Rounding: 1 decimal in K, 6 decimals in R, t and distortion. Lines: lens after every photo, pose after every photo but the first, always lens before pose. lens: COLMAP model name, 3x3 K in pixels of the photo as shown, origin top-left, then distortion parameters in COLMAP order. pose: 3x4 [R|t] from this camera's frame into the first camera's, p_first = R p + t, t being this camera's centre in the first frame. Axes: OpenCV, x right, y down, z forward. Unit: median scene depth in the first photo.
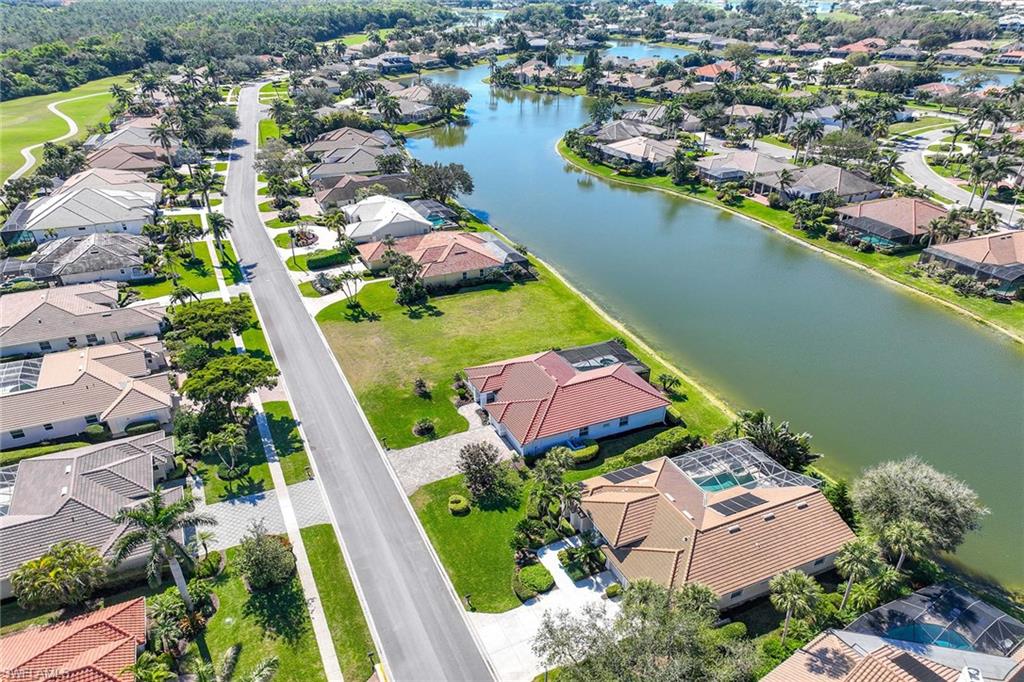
lens RADIAL K [[725.8, 0, 507.4], [0, 725.8, 341.0], [0, 0, 1]] dist [0.033631, 0.000993]
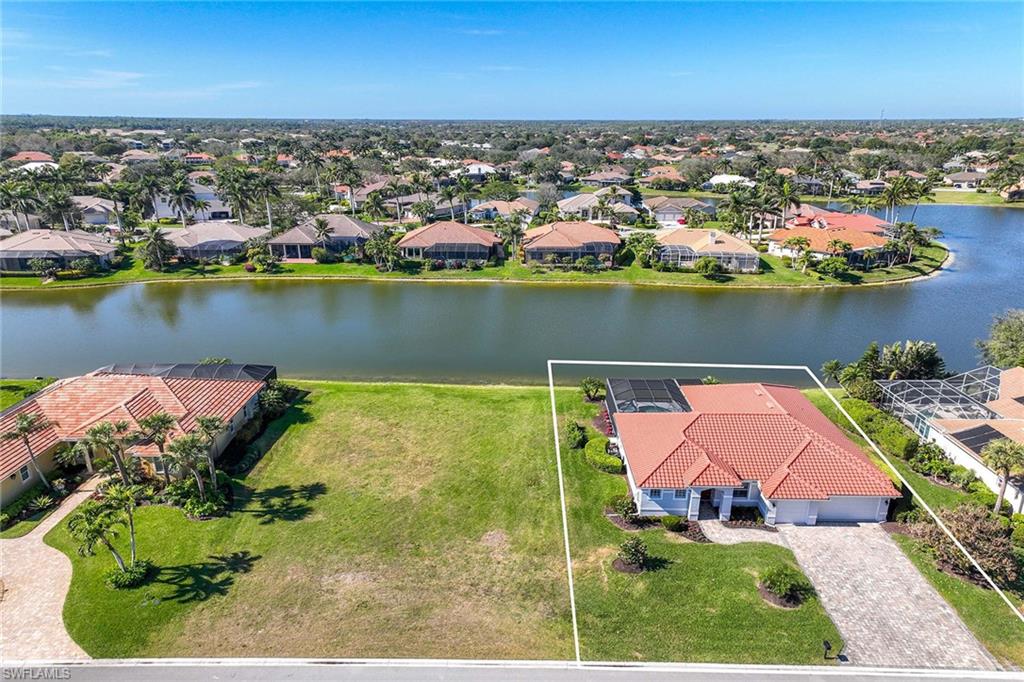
lens RADIAL K [[725.8, 0, 507.4], [0, 725.8, 341.0], [0, 0, 1]] dist [0.033631, 0.000993]
pose [[0.426298, -0.265159, 0.864847, -0.457493], [0.409901, 0.908906, 0.076620, -0.118066], [-0.806381, 0.321838, 0.496154, 0.662345]]
